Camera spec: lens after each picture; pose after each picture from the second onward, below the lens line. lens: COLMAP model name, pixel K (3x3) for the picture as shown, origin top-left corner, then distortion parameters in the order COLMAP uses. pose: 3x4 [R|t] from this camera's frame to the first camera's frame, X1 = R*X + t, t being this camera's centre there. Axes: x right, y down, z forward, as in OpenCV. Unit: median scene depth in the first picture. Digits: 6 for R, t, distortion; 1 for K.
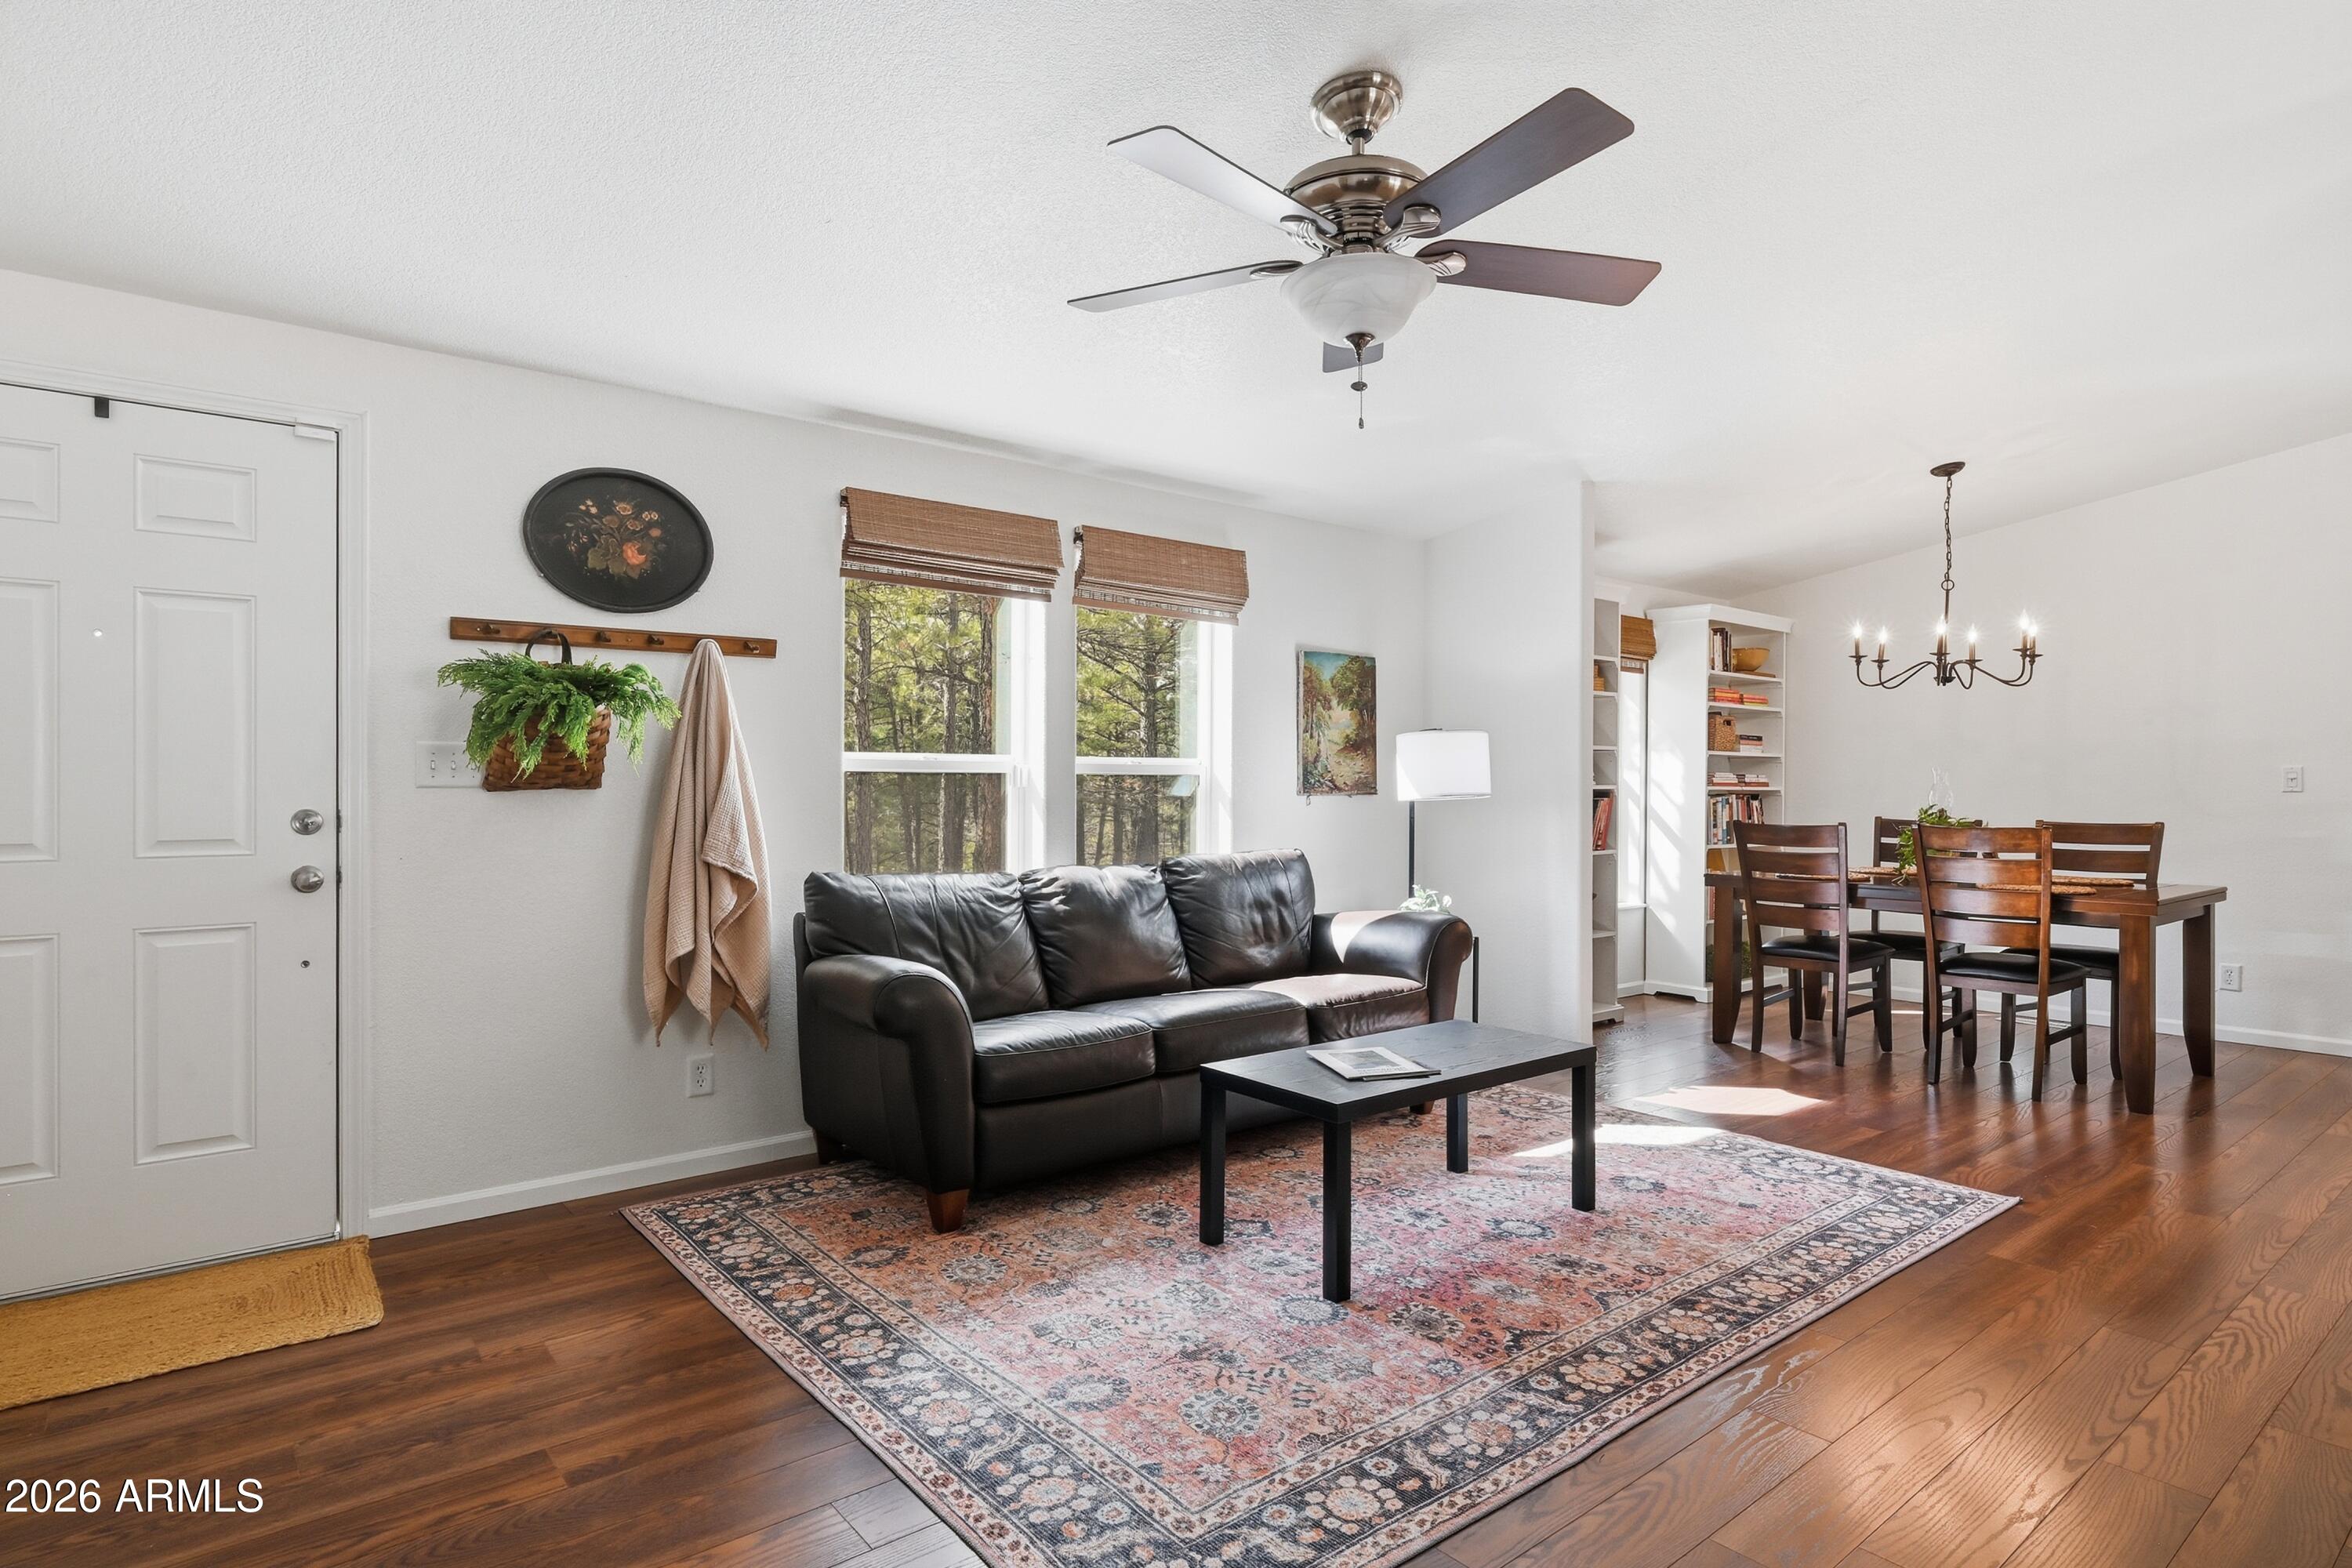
lens RADIAL K [[1239.4, 0, 1186.0], [0, 1239.4, 793.7], [0, 0, 1]] dist [-0.001153, -0.000028]
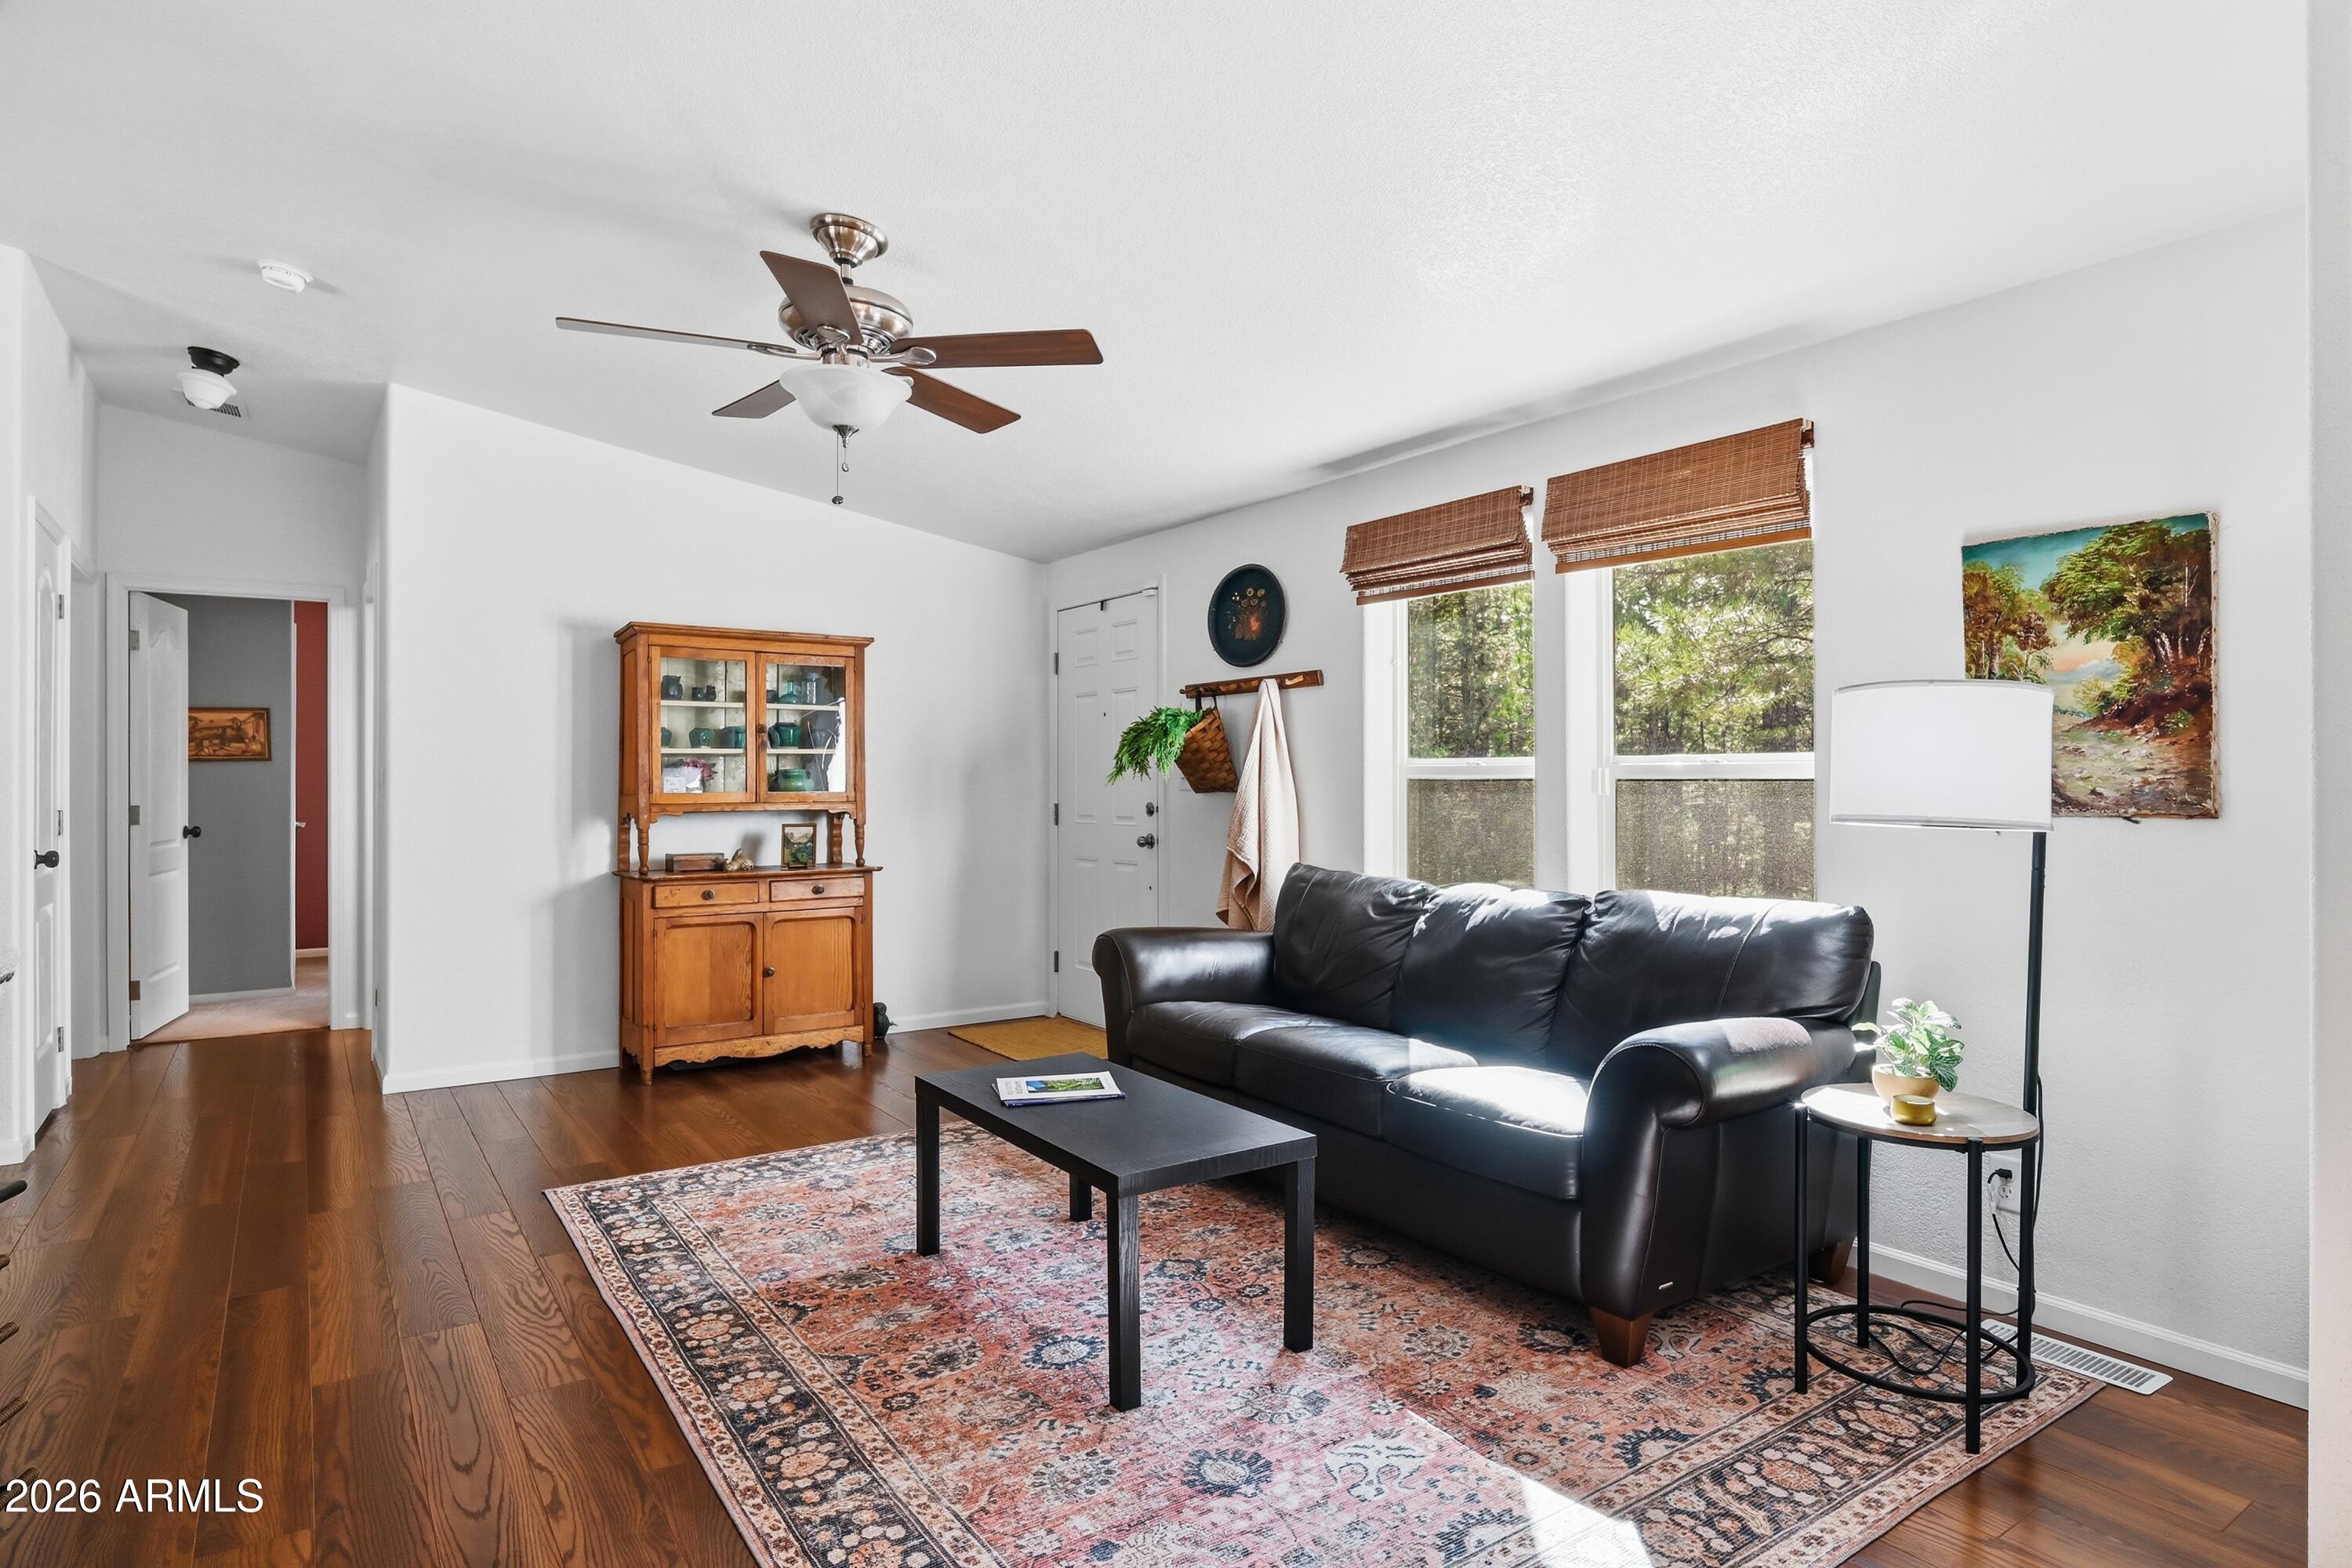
lens RADIAL K [[1275.6, 0, 1186.2], [0, 1275.6, 773.8], [0, 0, 1]] dist [-0.005627, -0.000550]
pose [[-0.073072, -0.005551, -0.997311, 1.200195], [-0.006507, 0.999966, -0.005089, -0.020046], [0.997305, 0.006117, -0.073105, 1.256276]]
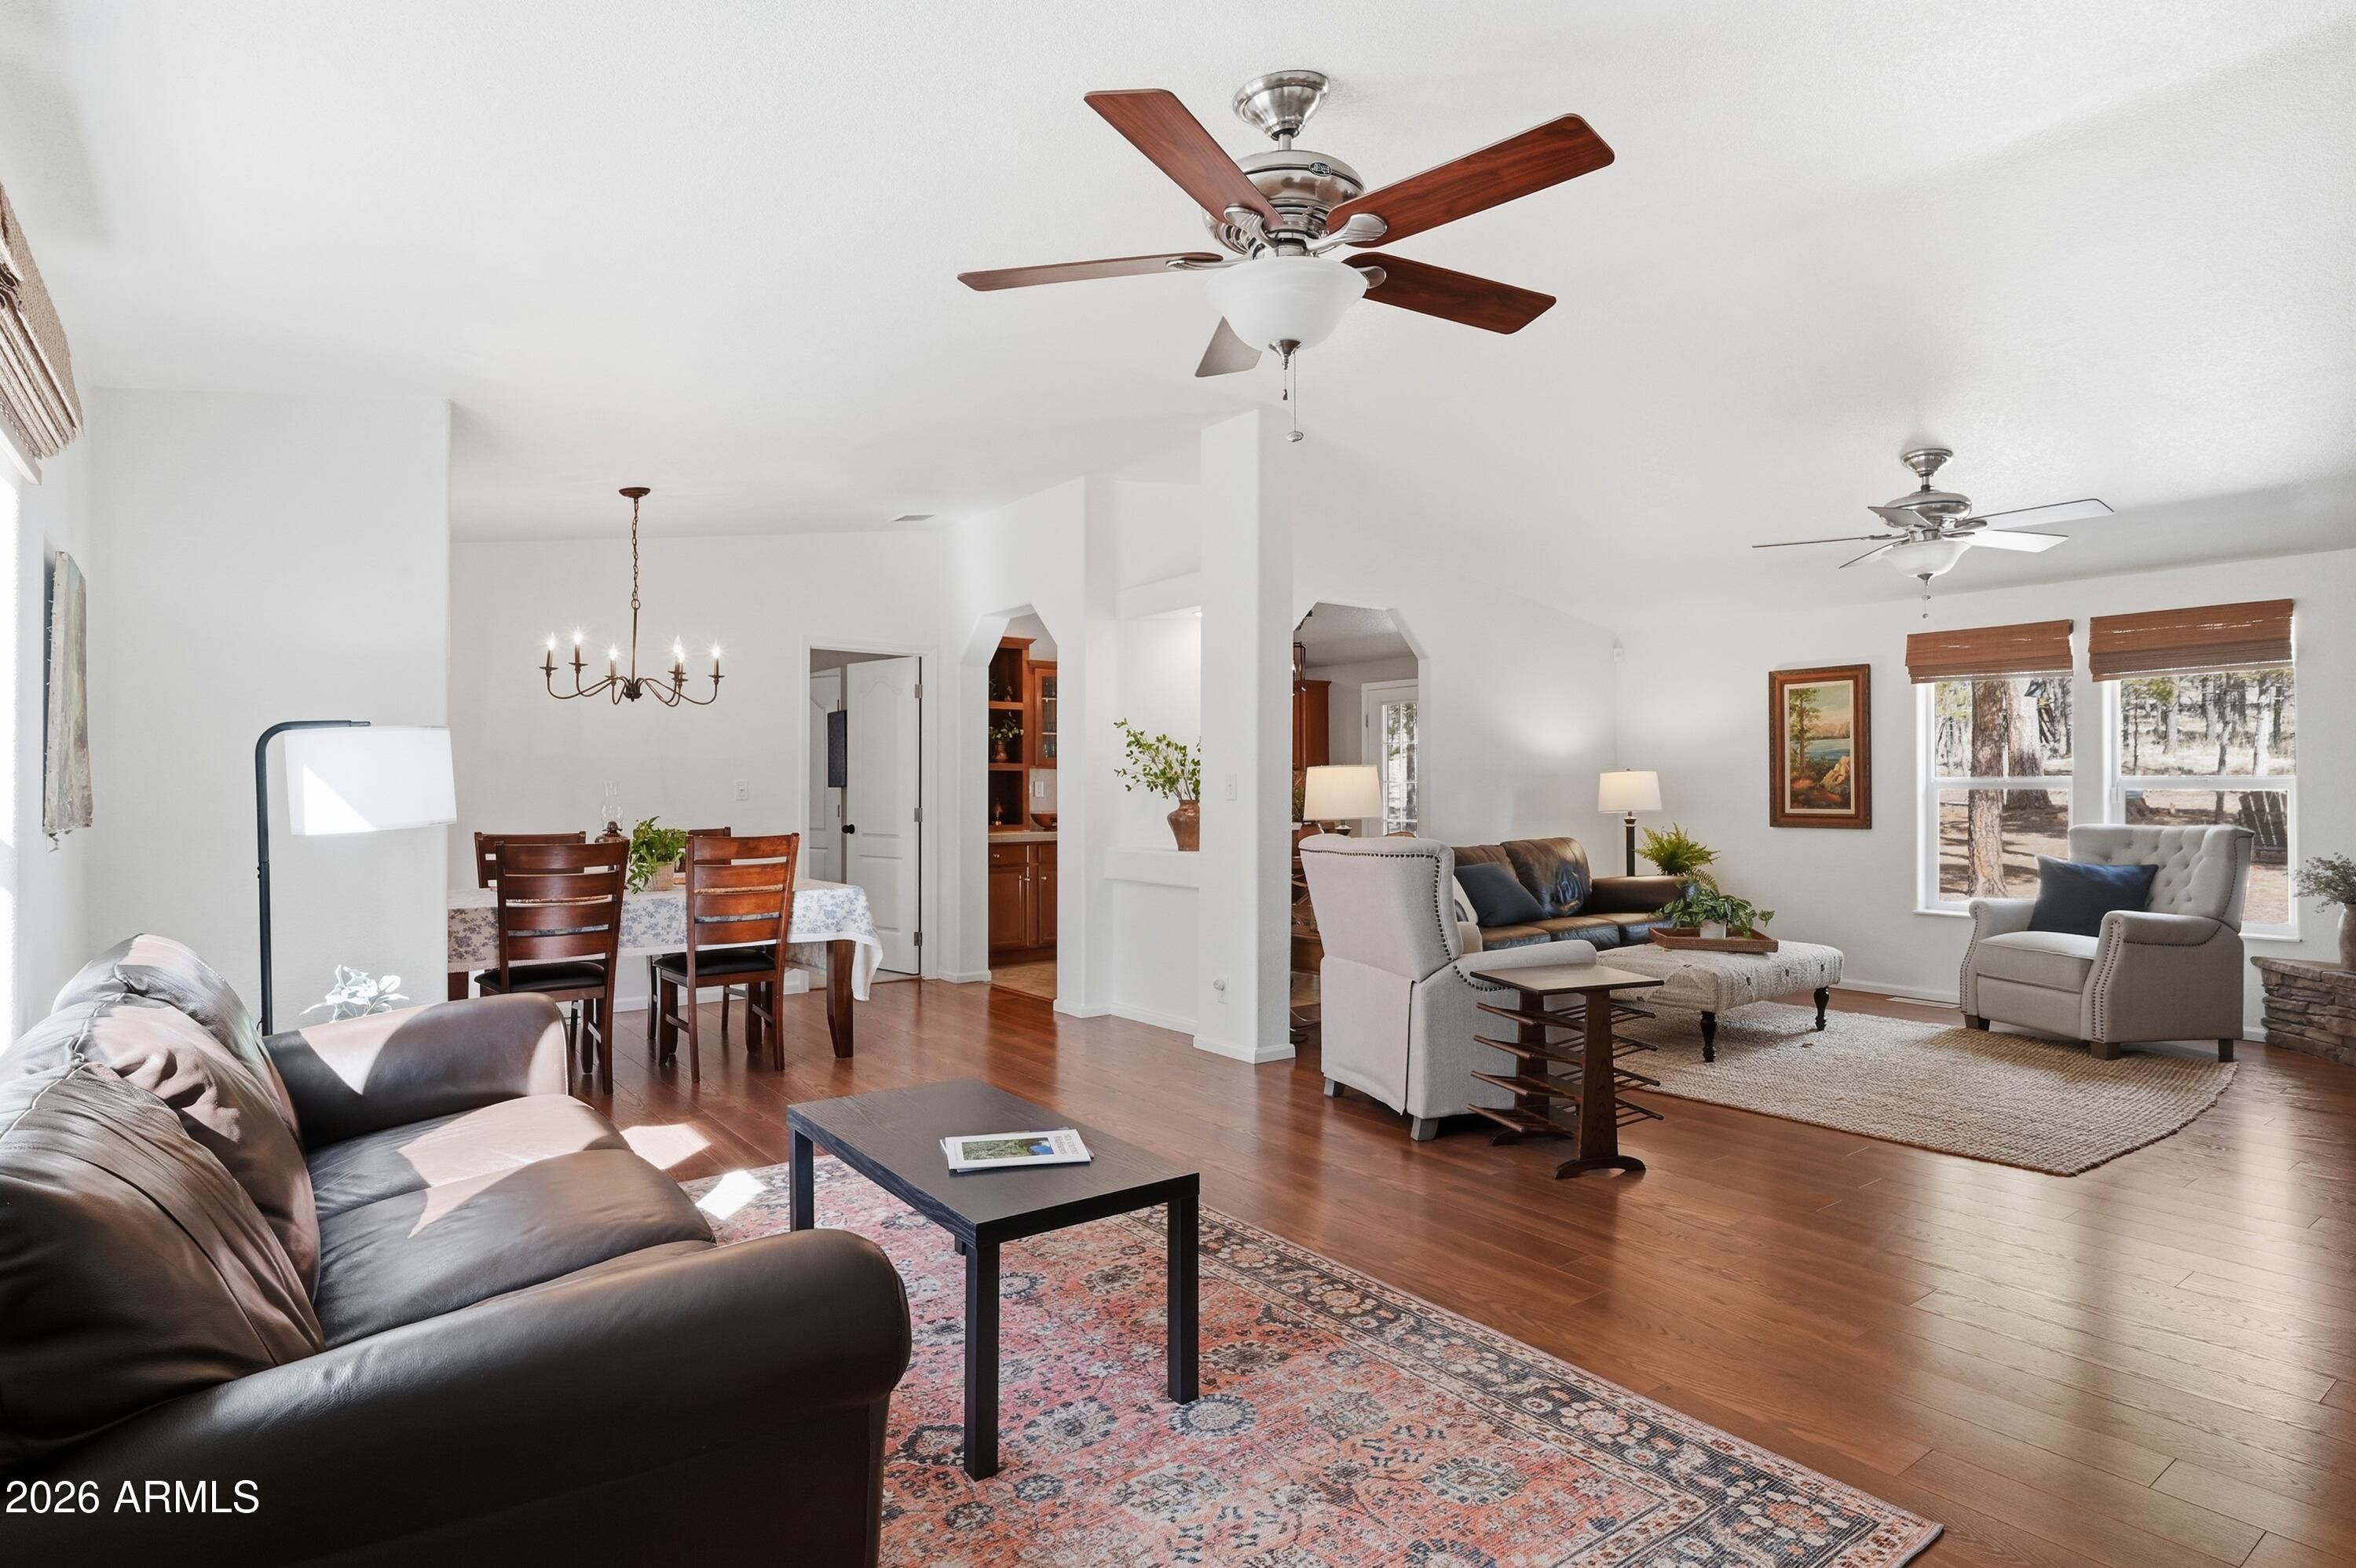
lens RADIAL K [[1241.4, 0, 1184.6], [0, 1241.4, 780.2], [0, 0, 1]] dist [-0.001153, -0.000028]
pose [[0.036421, 0.001861, 0.999335, -0.721111], [0.011529, 0.999931, -0.002283, -0.025367], [-0.999270, 0.011604, 0.036397, 0.919744]]
